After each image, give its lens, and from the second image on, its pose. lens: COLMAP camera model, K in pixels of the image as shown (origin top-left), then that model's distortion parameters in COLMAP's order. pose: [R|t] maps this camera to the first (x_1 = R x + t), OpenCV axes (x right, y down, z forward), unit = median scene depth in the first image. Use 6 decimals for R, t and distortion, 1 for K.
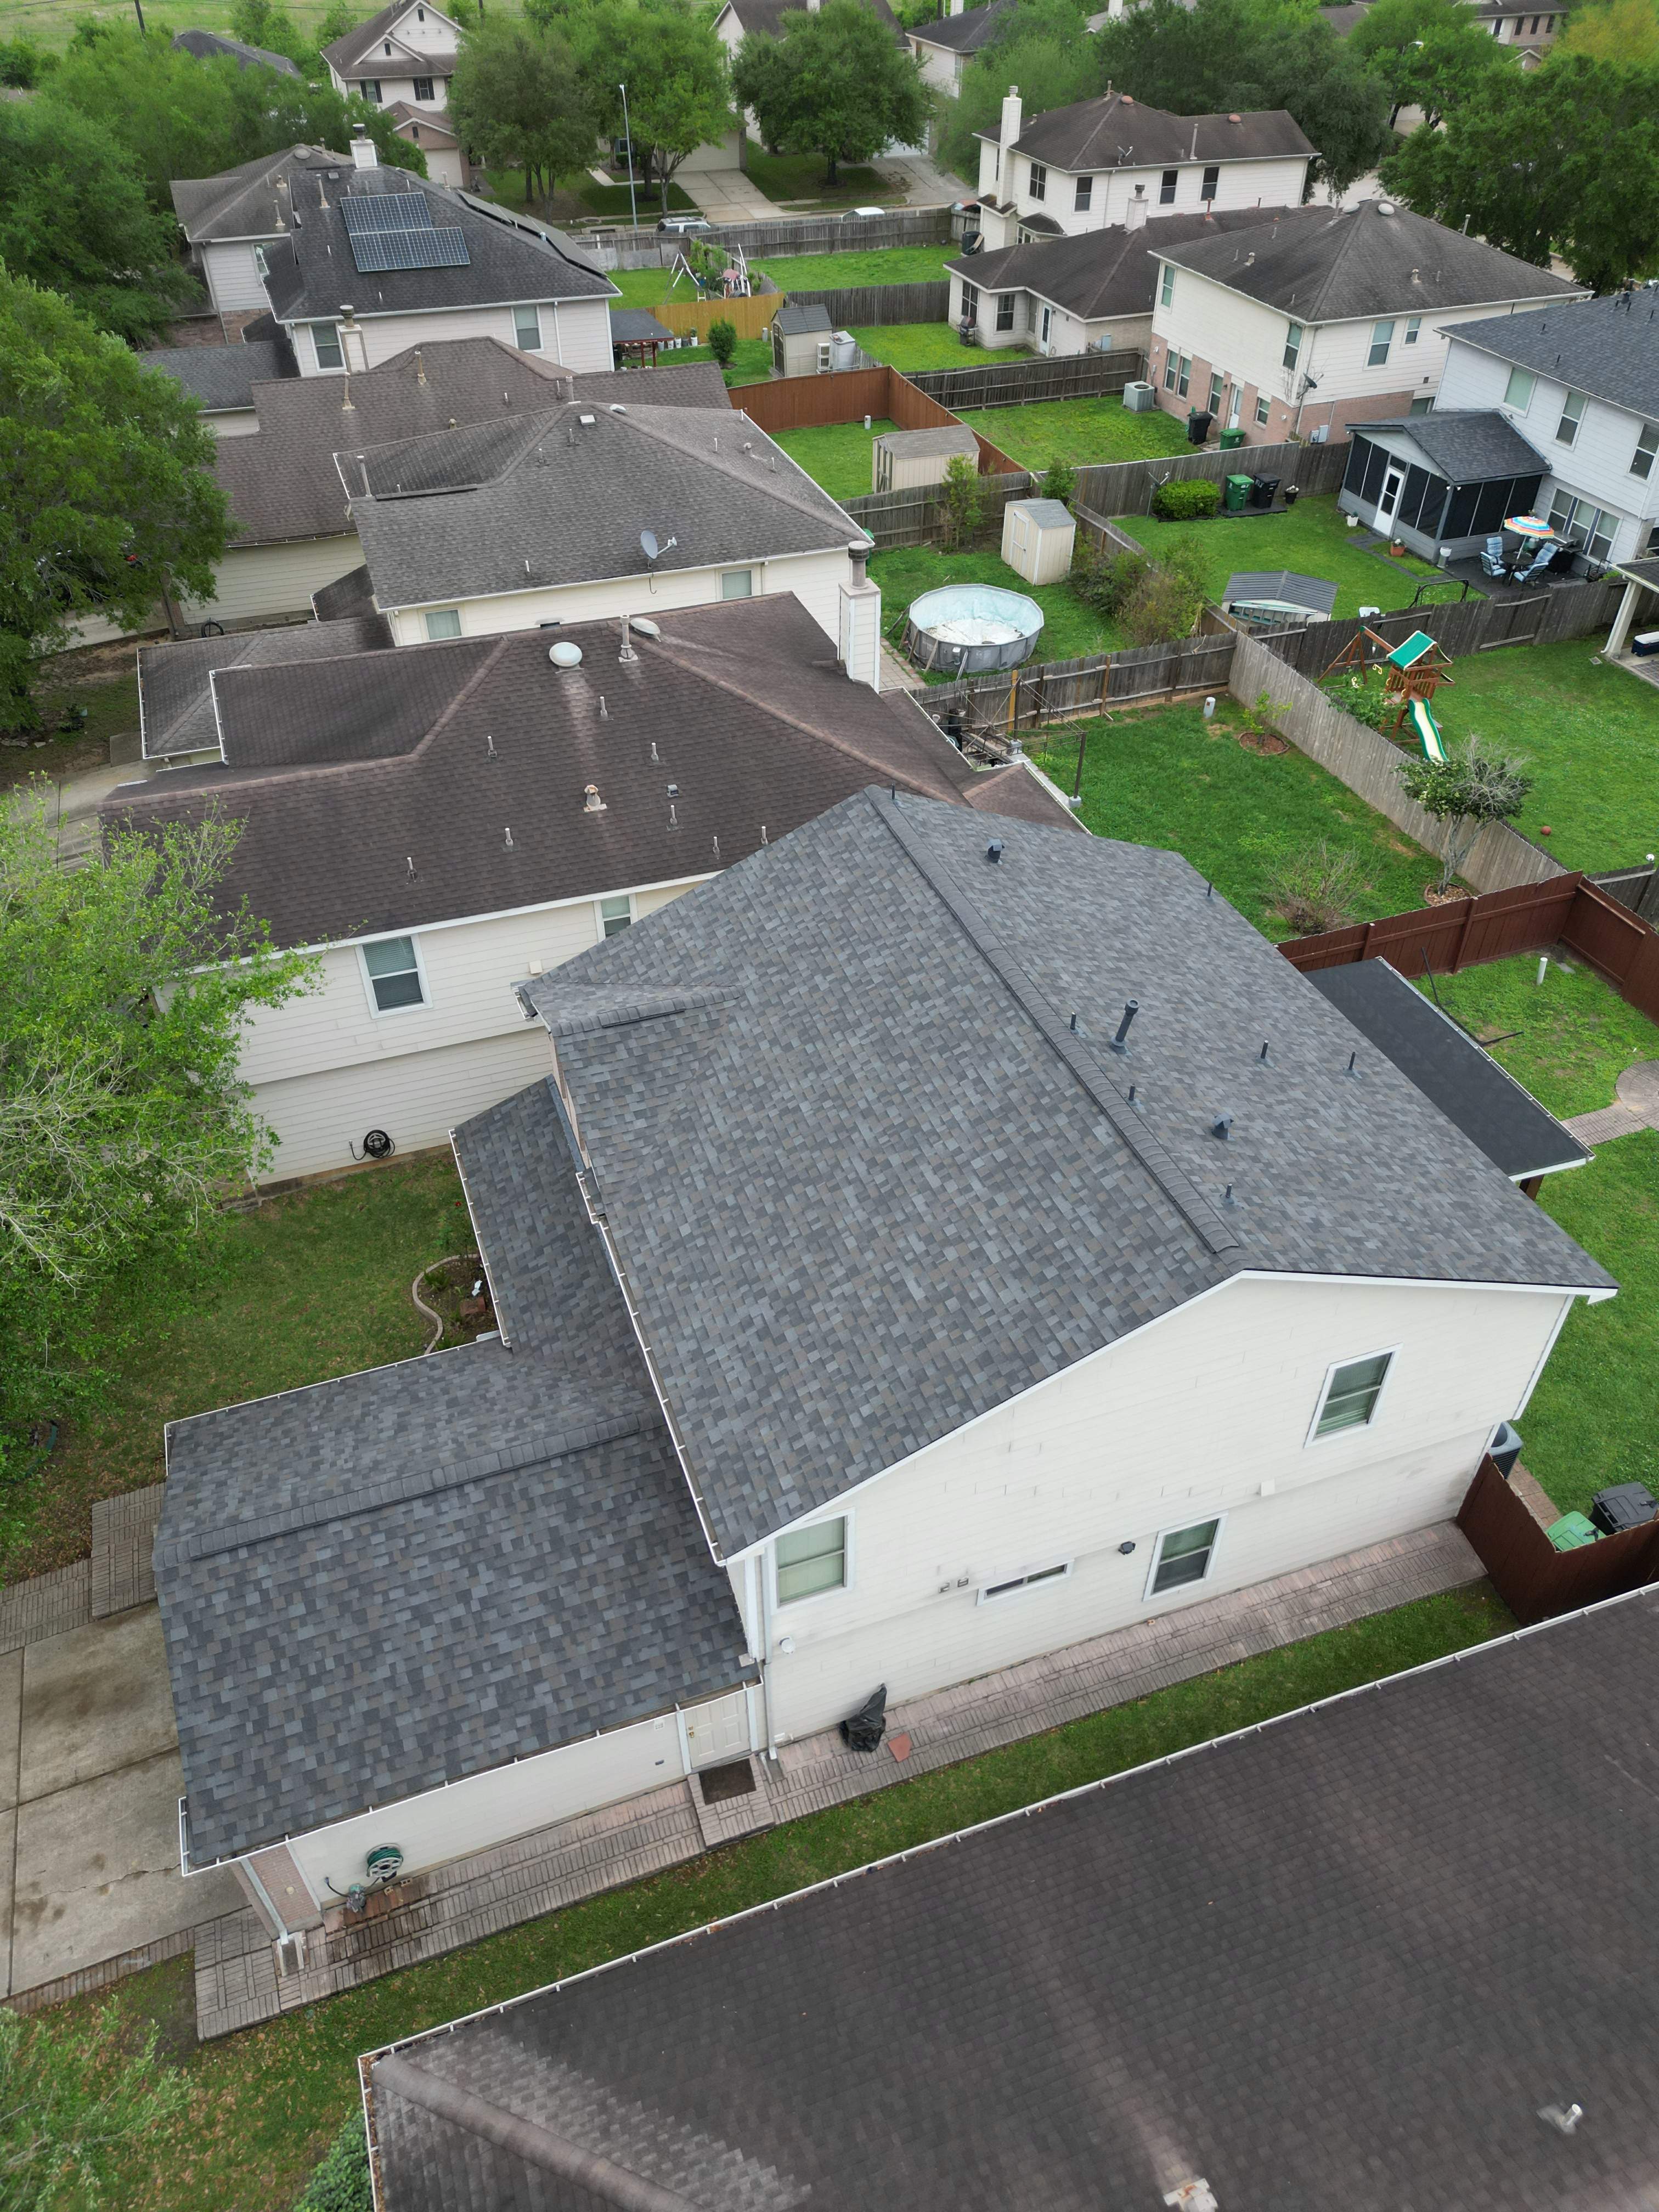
lens RADIAL K [[1546.4, 0, 825.5], [0, 1546.4, 1109.1], [0, 0, 1]] dist [0.070113, -0.068007]
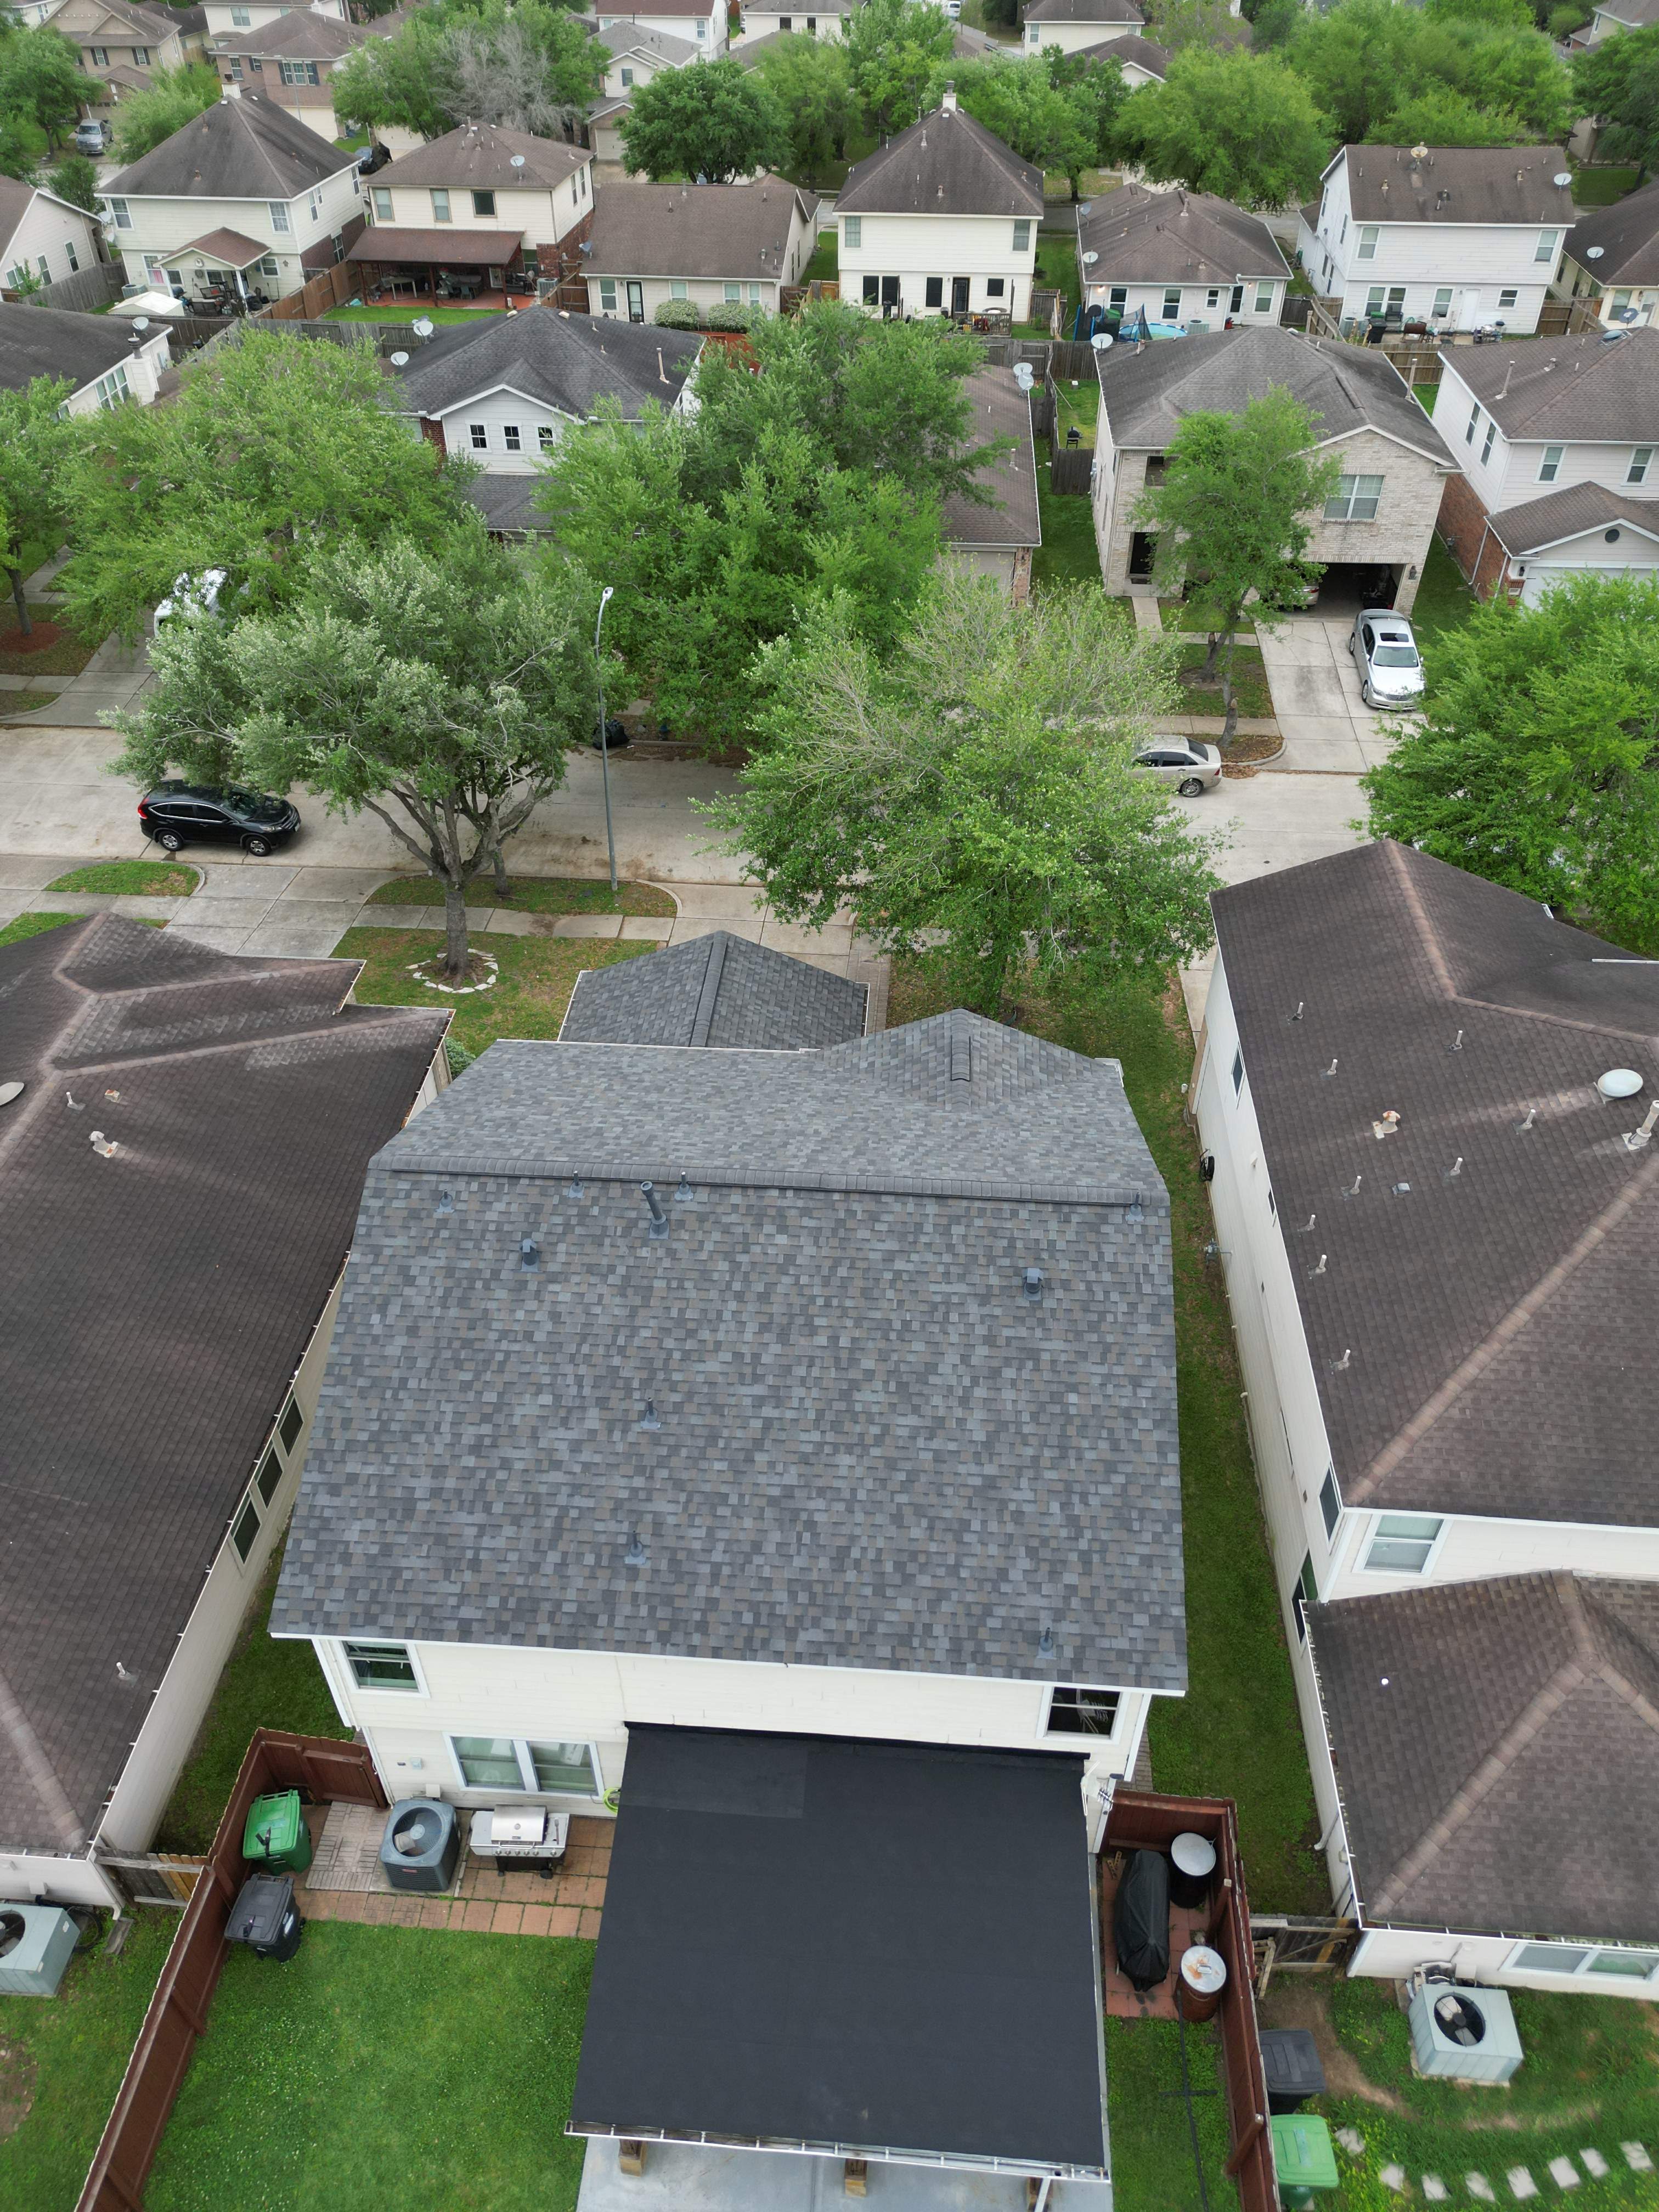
lens RADIAL K [[1546.4, 0, 831.8], [0, 1546.4, 1108.8], [0, 0, 1]] dist [0.070113, -0.068007]
pose [[-0.399288, 0.593635, -0.698689, 0.757408], [-0.595302, 0.411708, 0.690009, -0.794274], [0.697269, 0.691443, 0.189003, 0.744372]]
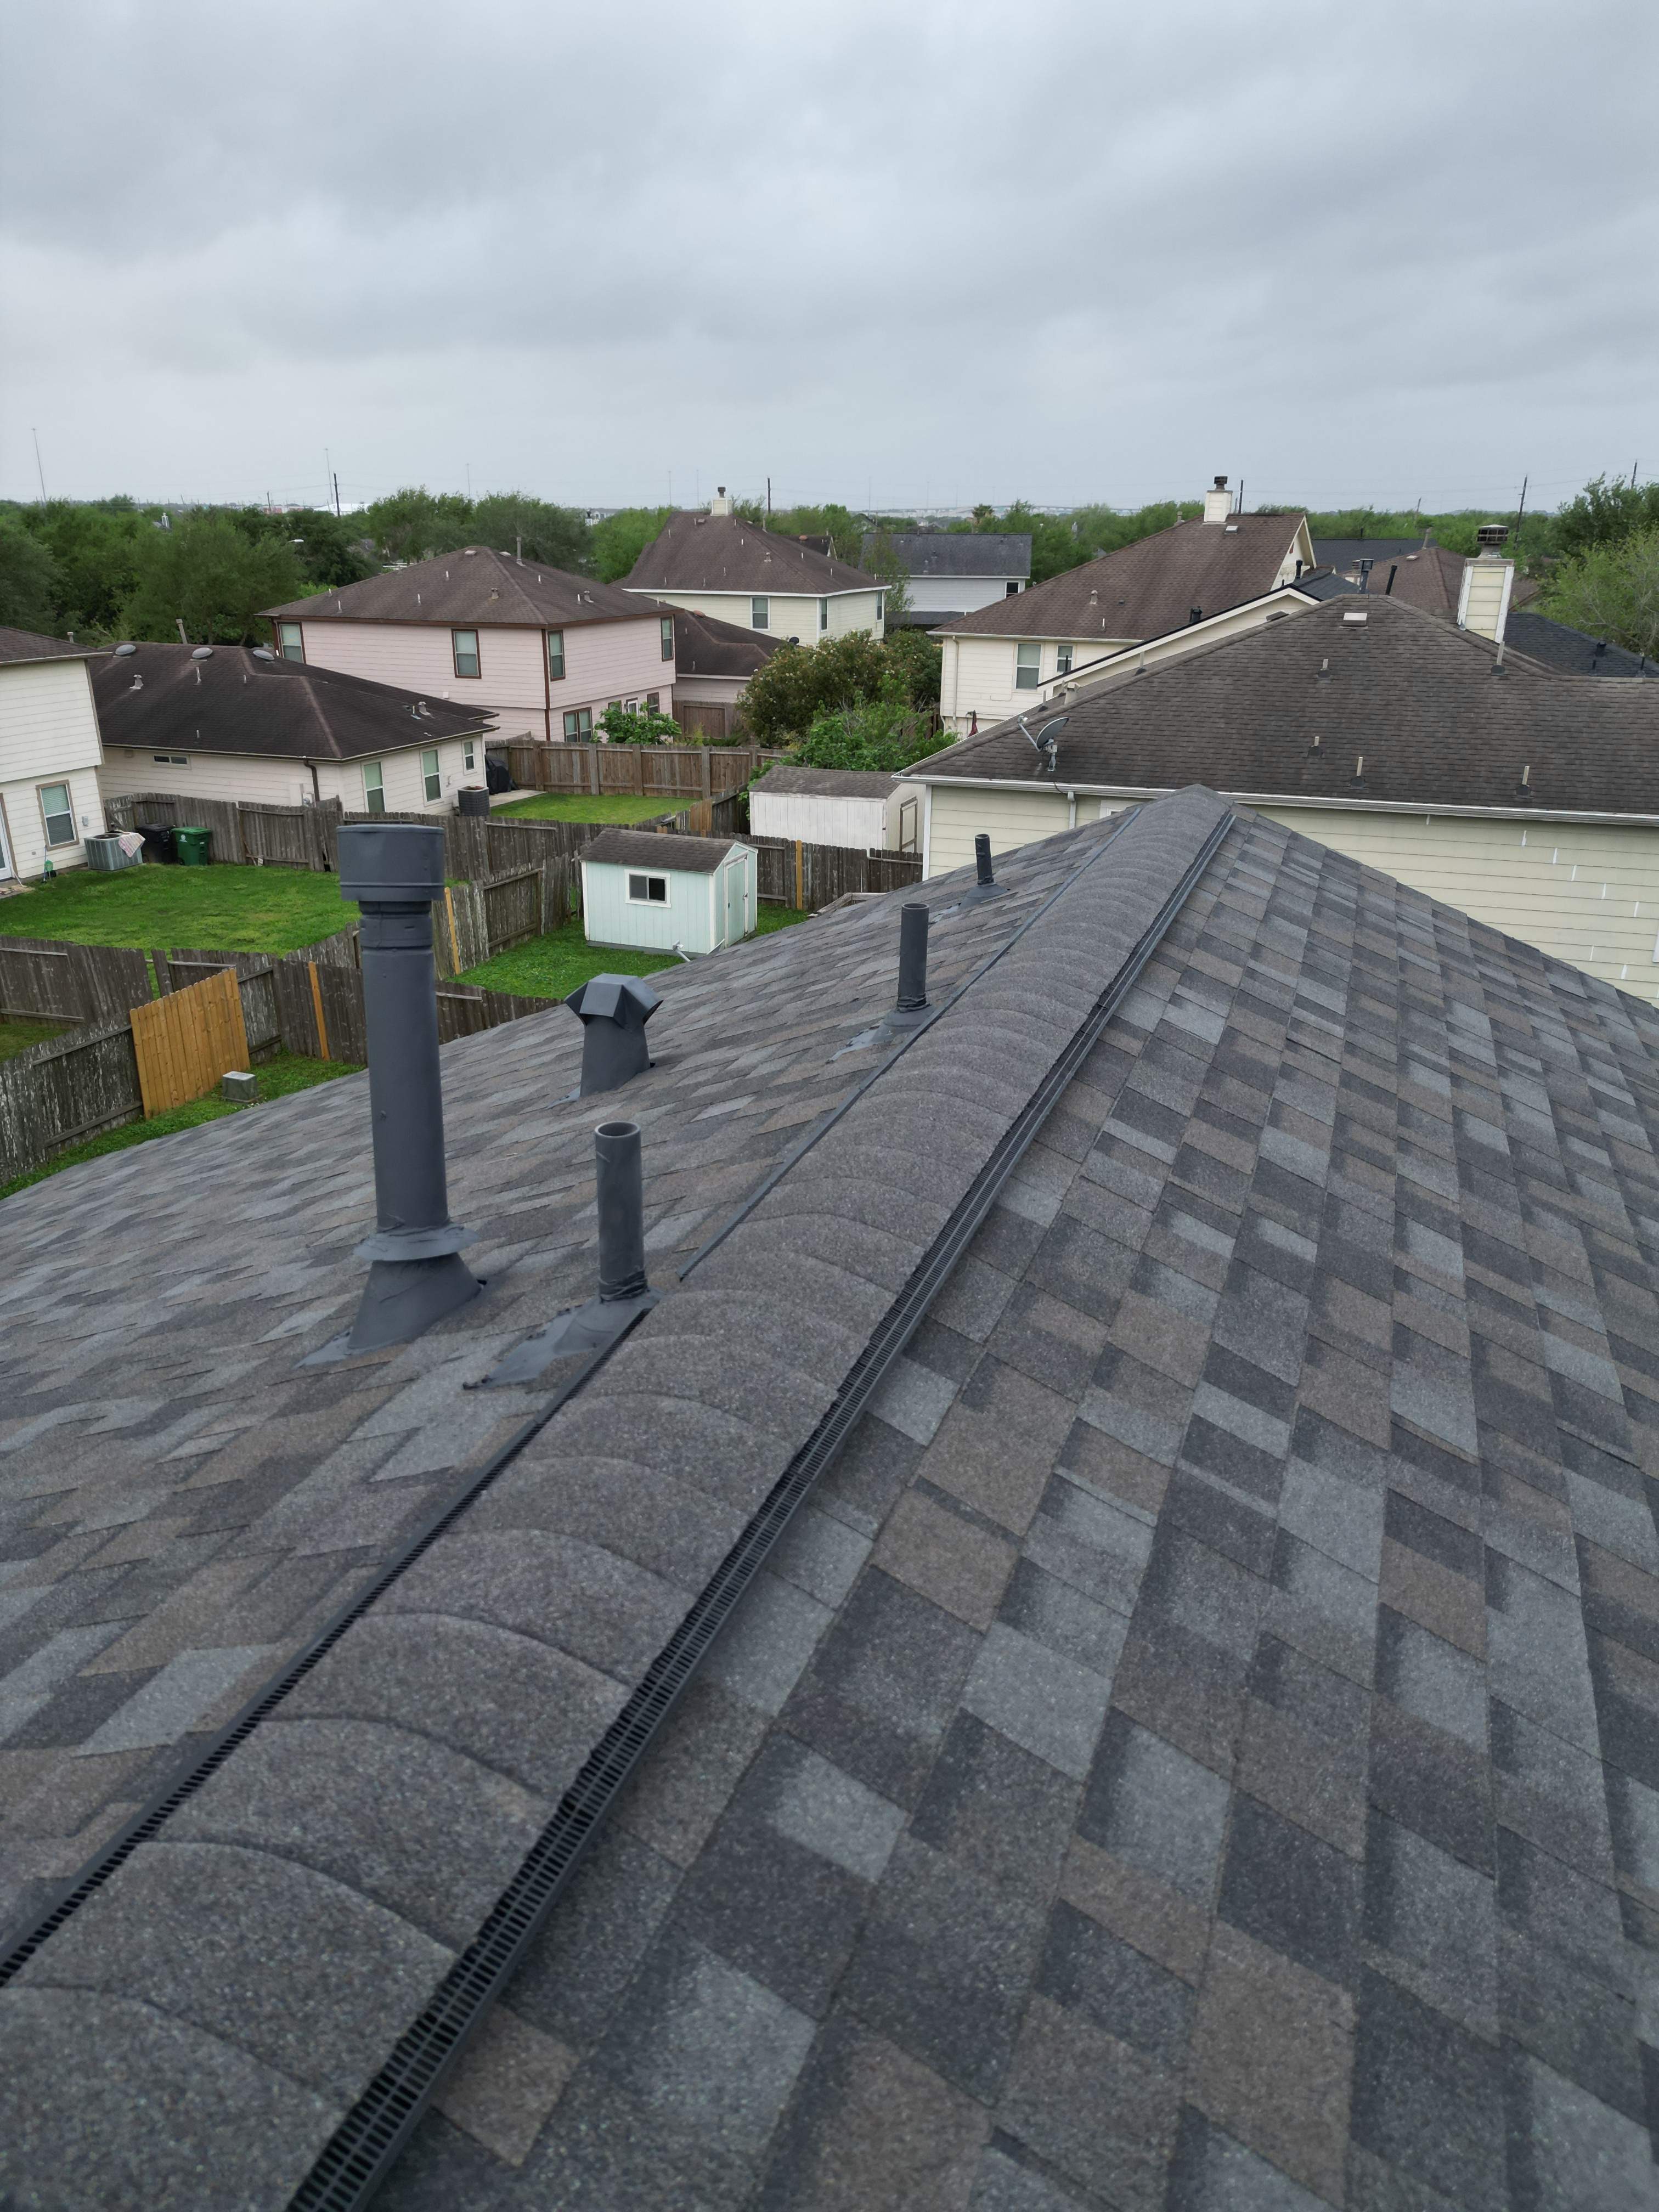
lens RADIAL K [[1546.4, 0, 829.1], [0, 1546.4, 1108.8], [0, 0, 1]] dist [0.070113, -0.068007]
pose [[-0.774146, -0.216382, 0.594876, 0.078927], [0.415526, 0.535233, 0.735435, -0.117888], [-0.477532, 0.816520, -0.324435, 0.911799]]
